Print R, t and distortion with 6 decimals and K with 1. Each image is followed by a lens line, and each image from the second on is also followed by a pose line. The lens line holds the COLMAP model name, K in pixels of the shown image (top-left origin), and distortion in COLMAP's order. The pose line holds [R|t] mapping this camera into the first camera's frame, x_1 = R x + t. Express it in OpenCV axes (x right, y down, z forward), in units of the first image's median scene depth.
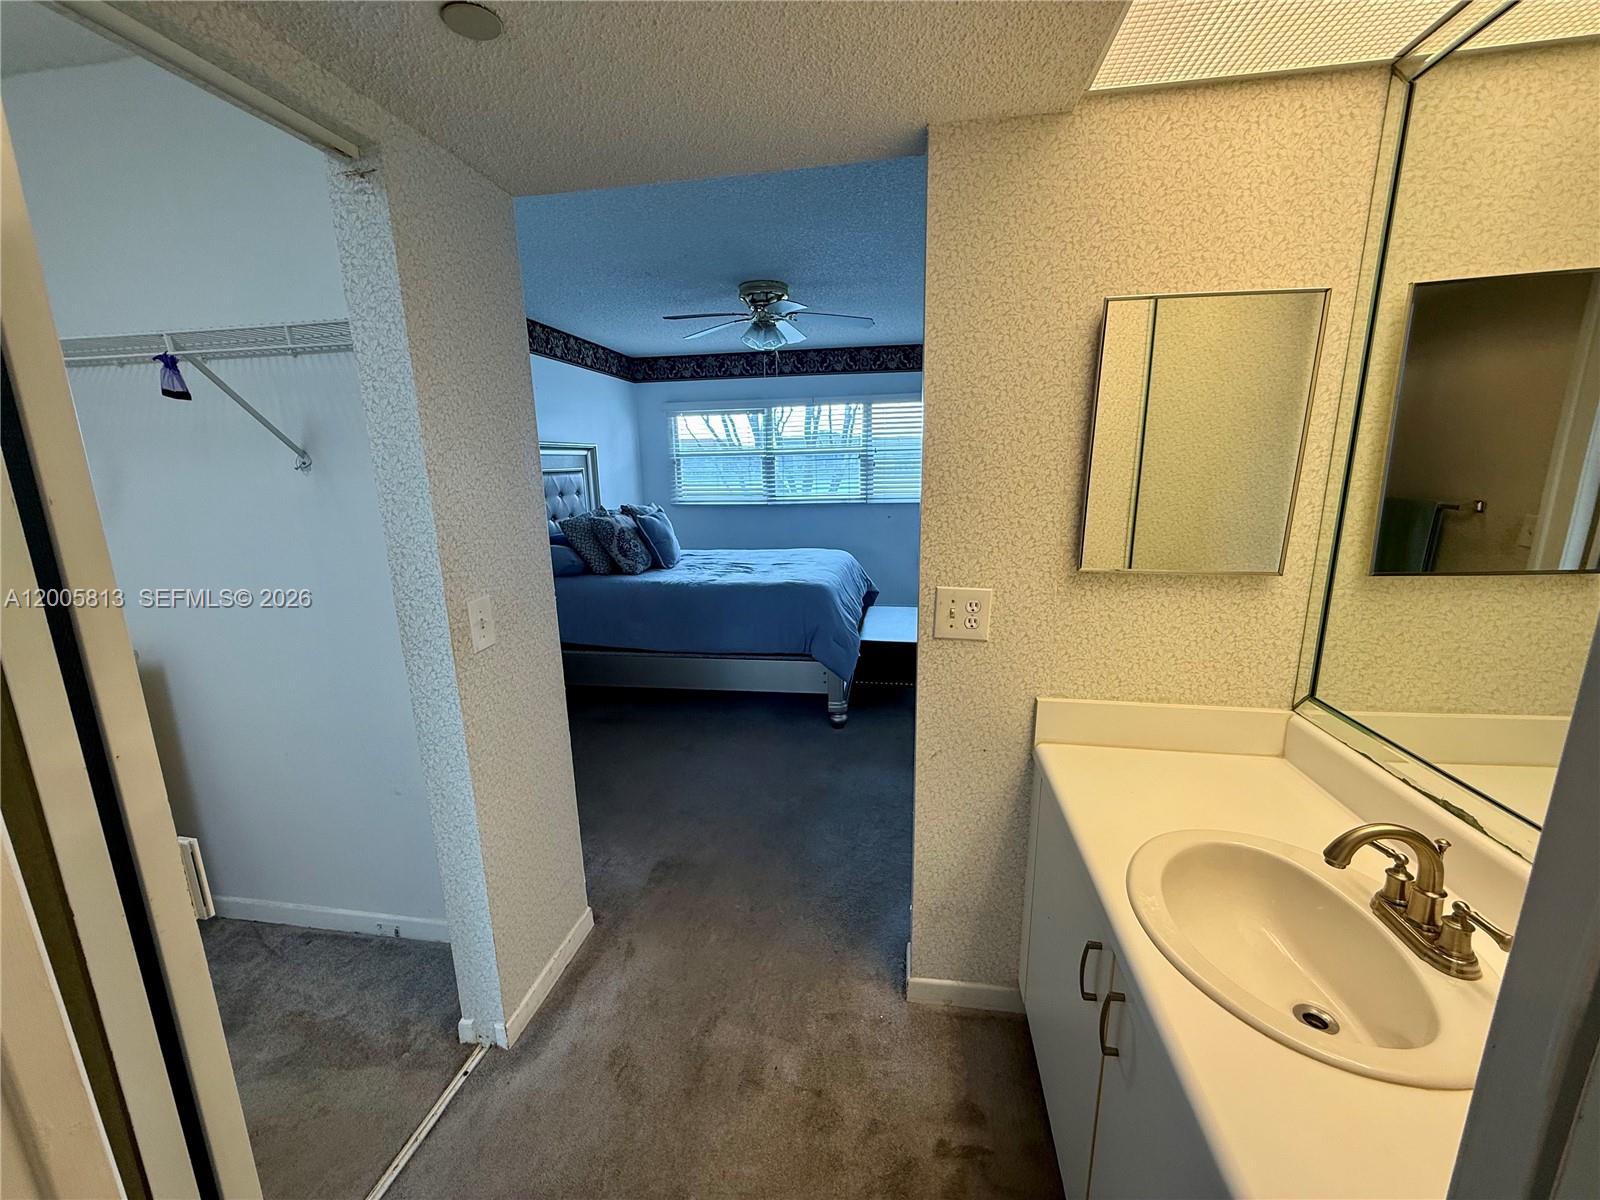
lens RADIAL K [[637.8, 0, 793.1], [0, 637.8, 601.6], [0, 0, 1]] dist [-0.003328, -0.000138]
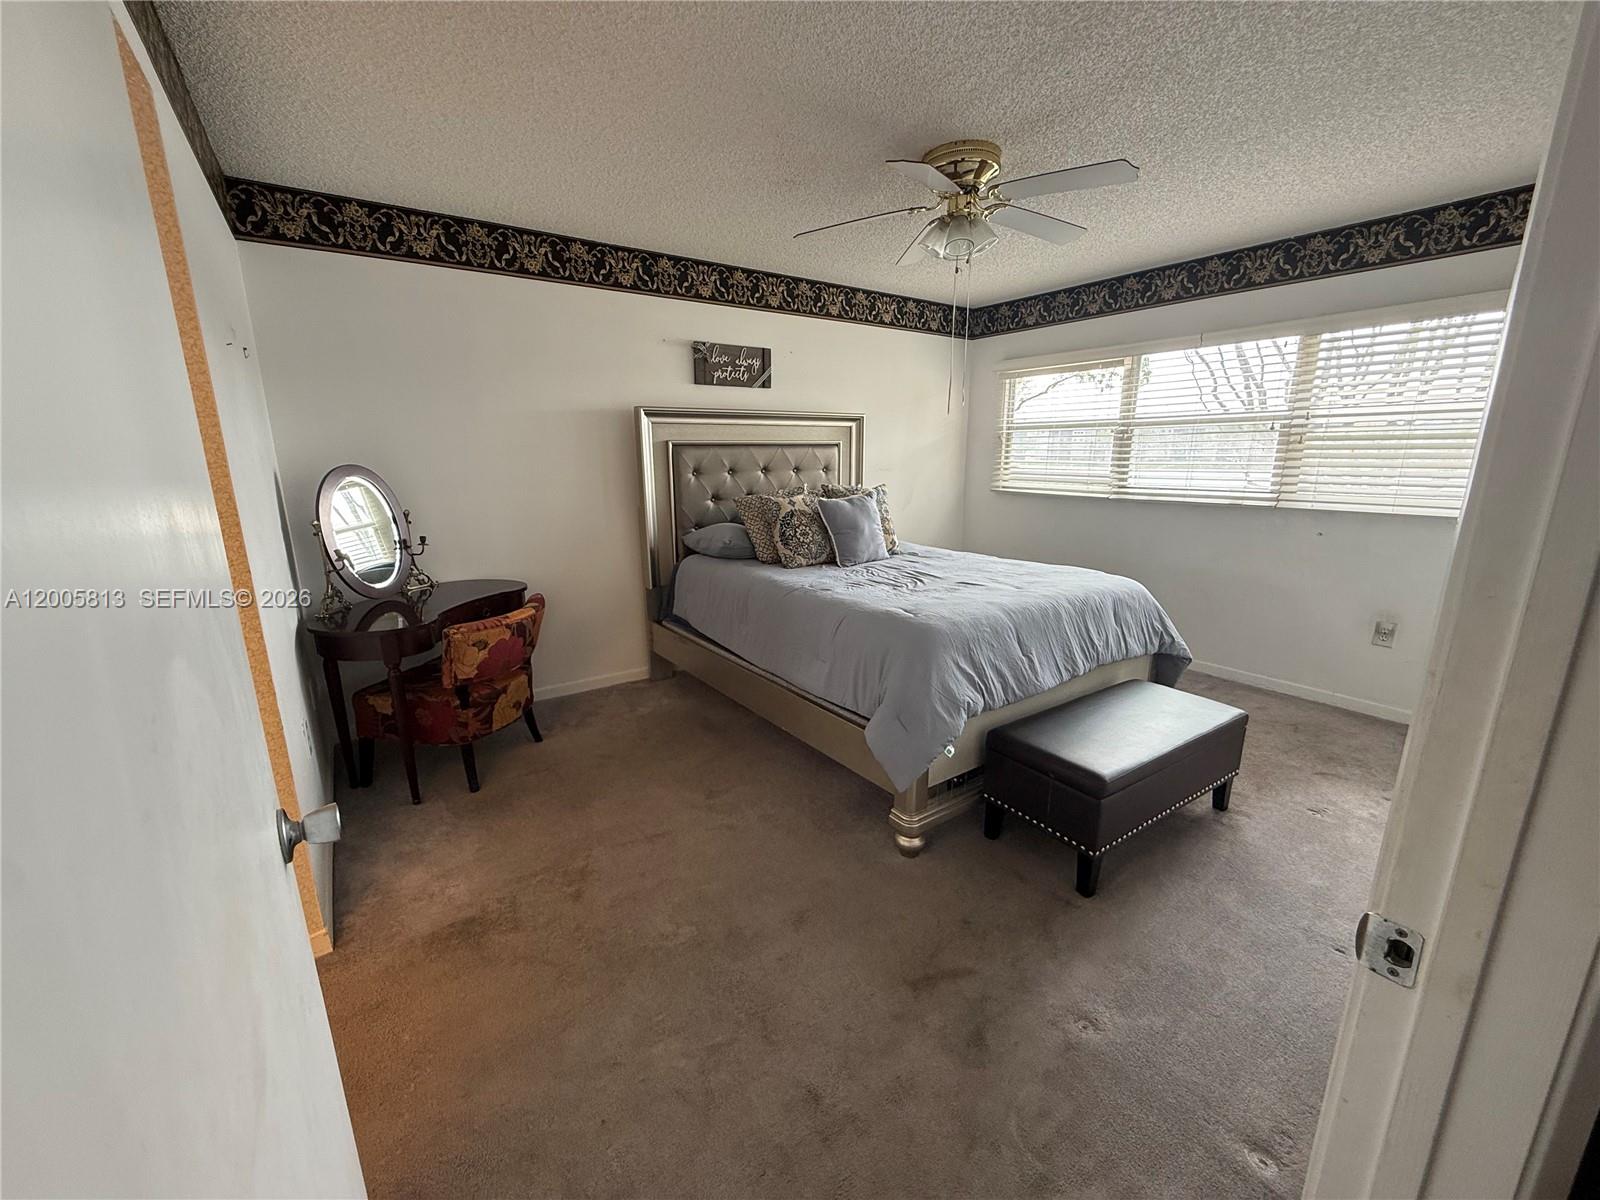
lens RADIAL K [[637.8, 0, 798.6], [0, 637.8, 598.0], [0, 0, 1]] dist [-0.003328, -0.000138]
pose [[0.694506, 0.177560, -0.697233, 0.244436], [-0.161734, 0.982797, 0.089181, -0.055954], [0.701073, 0.050830, 0.711276, 0.292216]]
